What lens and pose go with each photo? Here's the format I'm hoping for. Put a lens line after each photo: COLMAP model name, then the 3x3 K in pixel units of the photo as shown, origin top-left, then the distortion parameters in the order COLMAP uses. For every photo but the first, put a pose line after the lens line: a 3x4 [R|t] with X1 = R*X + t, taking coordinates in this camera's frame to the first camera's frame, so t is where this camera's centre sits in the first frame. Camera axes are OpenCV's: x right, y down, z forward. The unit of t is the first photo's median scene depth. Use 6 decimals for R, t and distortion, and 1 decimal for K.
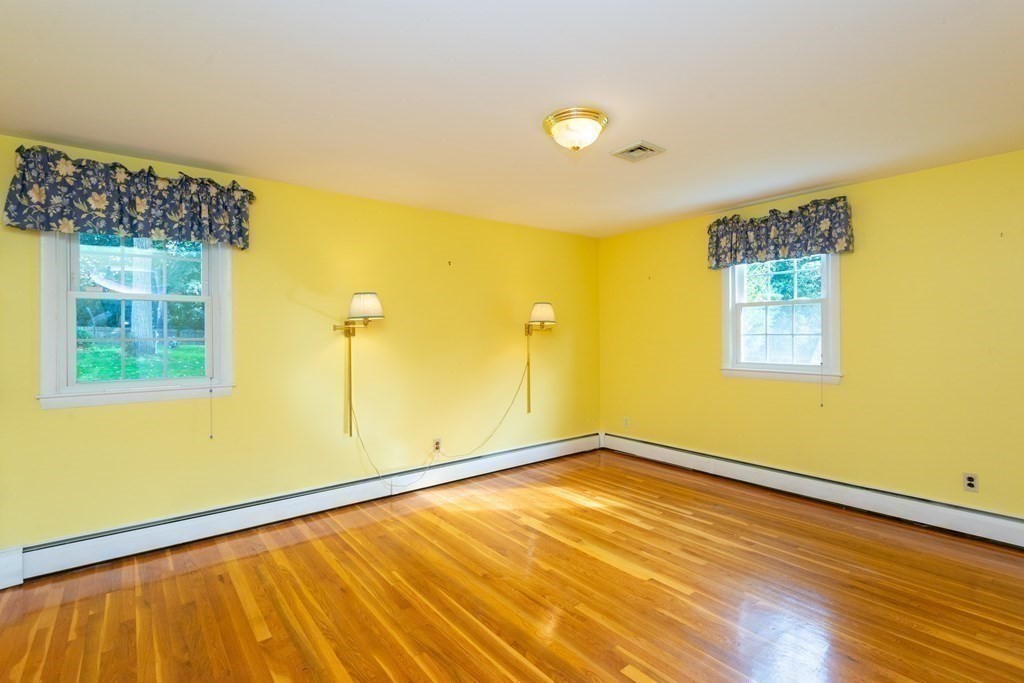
lens RADIAL K [[492.3, 0, 512.0], [0, 492.3, 341.5], [0, 0, 1]] dist [0.000764, -0.000062]
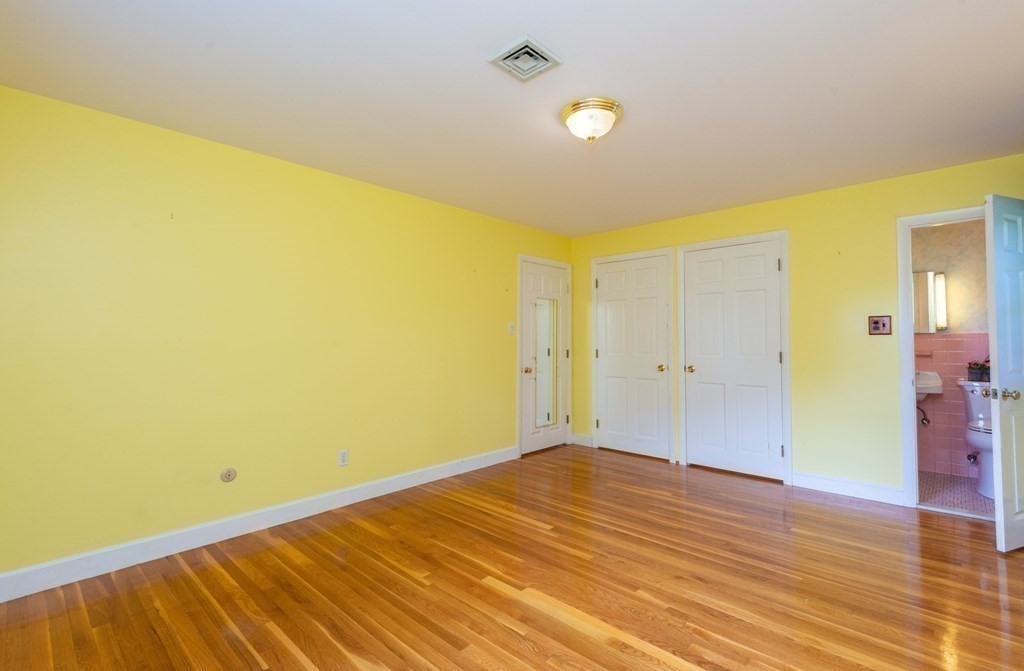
lens RADIAL K [[483.4, 0, 526.5], [0, 483.4, 330.2], [0, 0, 1]] dist [0.022404, 0.000164]
pose [[-0.985662, 0.007665, -0.168555, 0.453246], [0.009219, 0.999922, -0.008441, 0.018705], [0.168477, -0.009874, -0.985656, 2.028178]]
